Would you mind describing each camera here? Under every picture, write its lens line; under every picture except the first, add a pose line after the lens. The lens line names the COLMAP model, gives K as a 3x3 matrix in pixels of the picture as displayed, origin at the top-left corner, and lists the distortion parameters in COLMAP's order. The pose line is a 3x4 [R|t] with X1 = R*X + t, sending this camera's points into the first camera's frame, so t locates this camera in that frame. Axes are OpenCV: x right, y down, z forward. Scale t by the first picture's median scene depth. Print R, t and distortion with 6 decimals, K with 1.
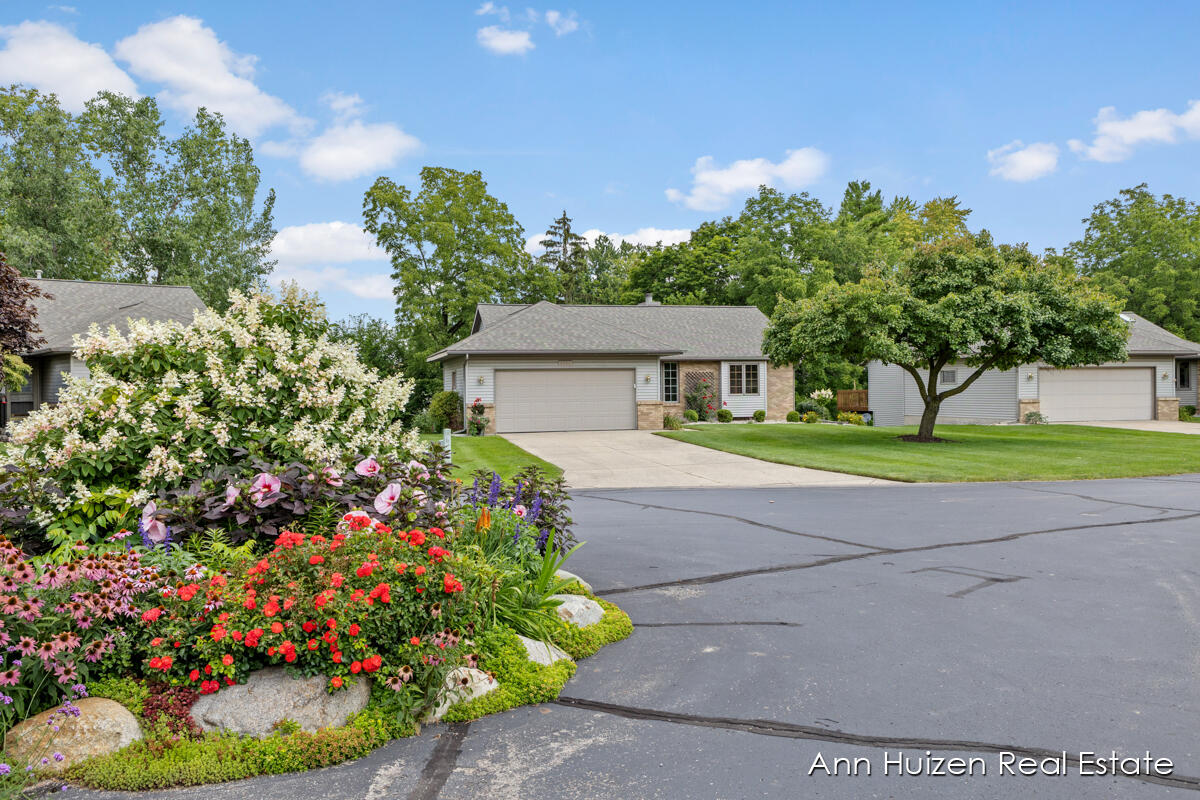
lens RADIAL K [[987.7, 0, 599.4], [0, 987.7, 409.7], [0, 0, 1]] dist [-0.007844, -0.002801]
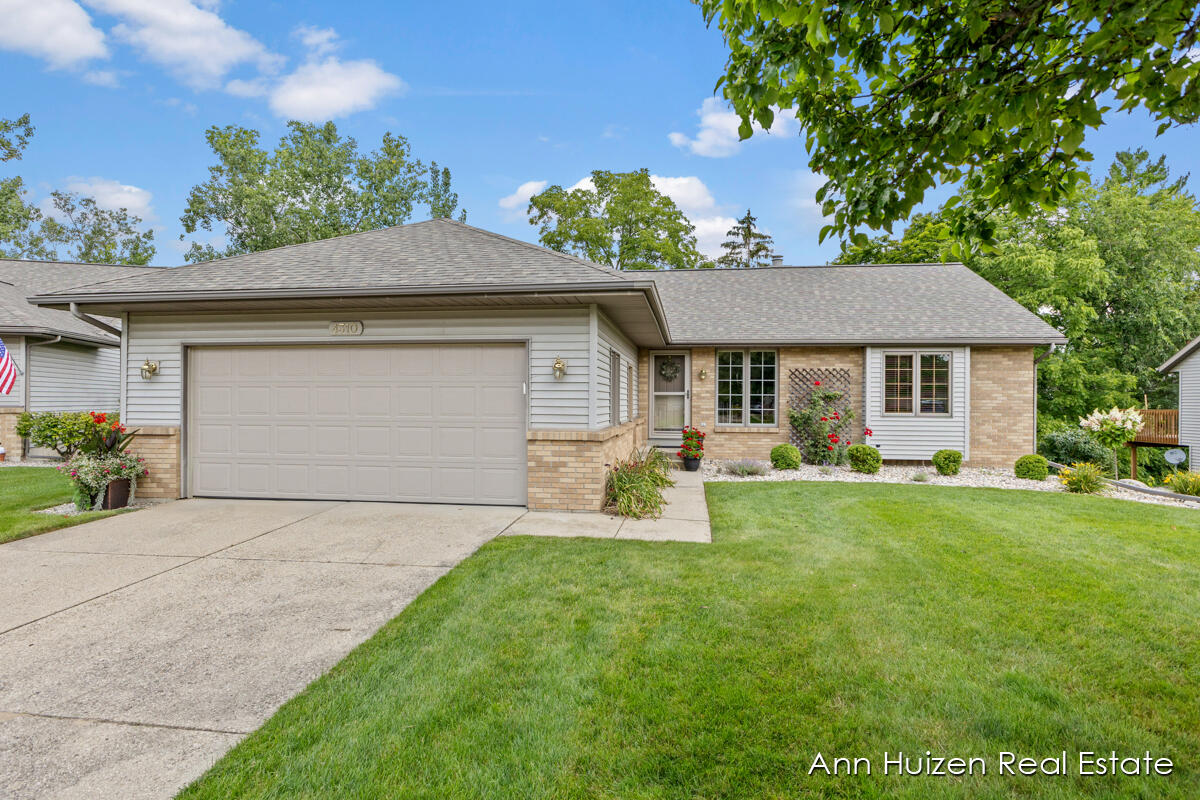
lens RADIAL K [[645.0, 0, 598.3], [0, 645.0, 405.7], [0, 0, 1]] dist [-0.020239, -0.001515]
pose [[0.919057, 0.020443, -0.393593, 0.122682], [-0.025374, 0.999651, -0.007329, -0.013098], [0.393306, 0.016722, 0.919256, 0.623117]]
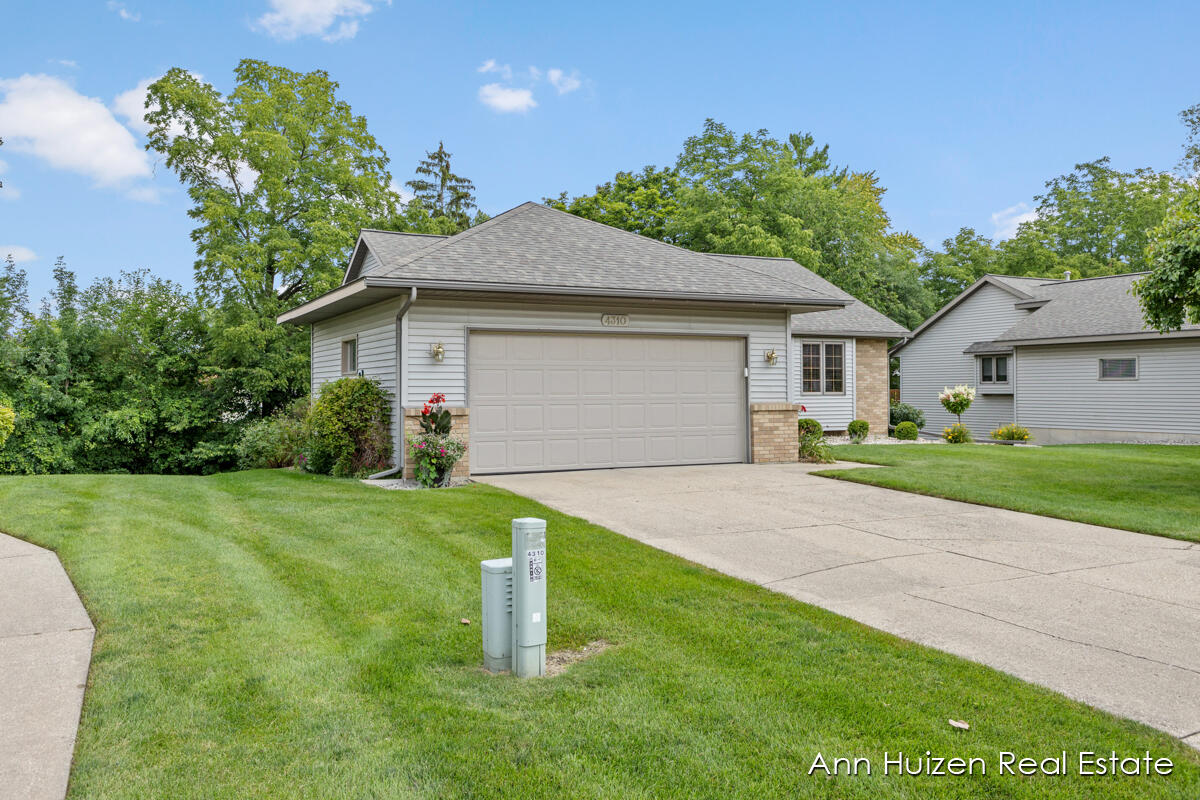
lens RADIAL K [[987.7, 0, 601.8], [0, 987.7, 389.3], [0, 0, 1]] dist [-0.007844, -0.002801]
pose [[0.979391, 0.008258, 0.201804, -0.103061], [-0.003526, 0.999711, -0.023799, -0.003082], [-0.201942, 0.022597, 0.979137, 0.427393]]
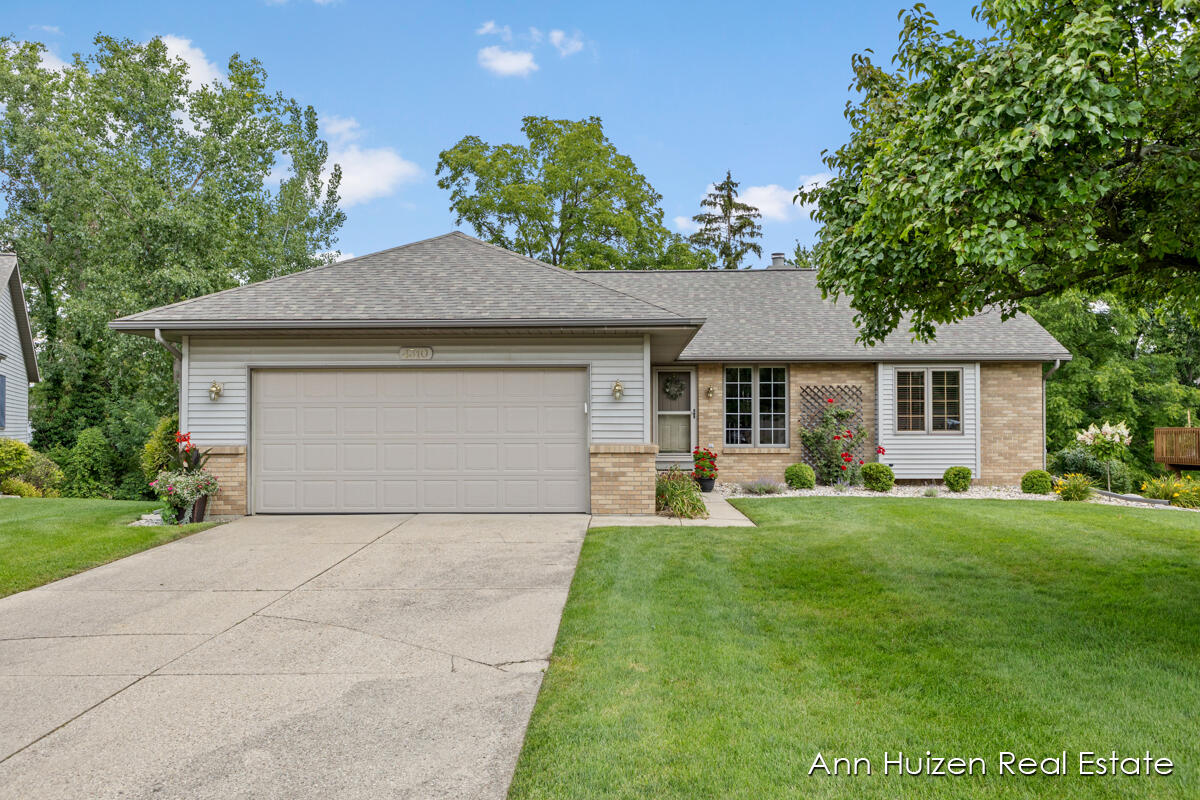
lens RADIAL K [[987.7, 0, 593.4], [0, 987.7, 421.1], [0, 0, 1]] dist [-0.007844, -0.002801]
pose [[0.957198, 0.007997, -0.289322, 0.125293], [-0.015386, 0.999611, -0.023277, -0.007021], [0.289023, 0.026732, 0.956949, 0.476440]]
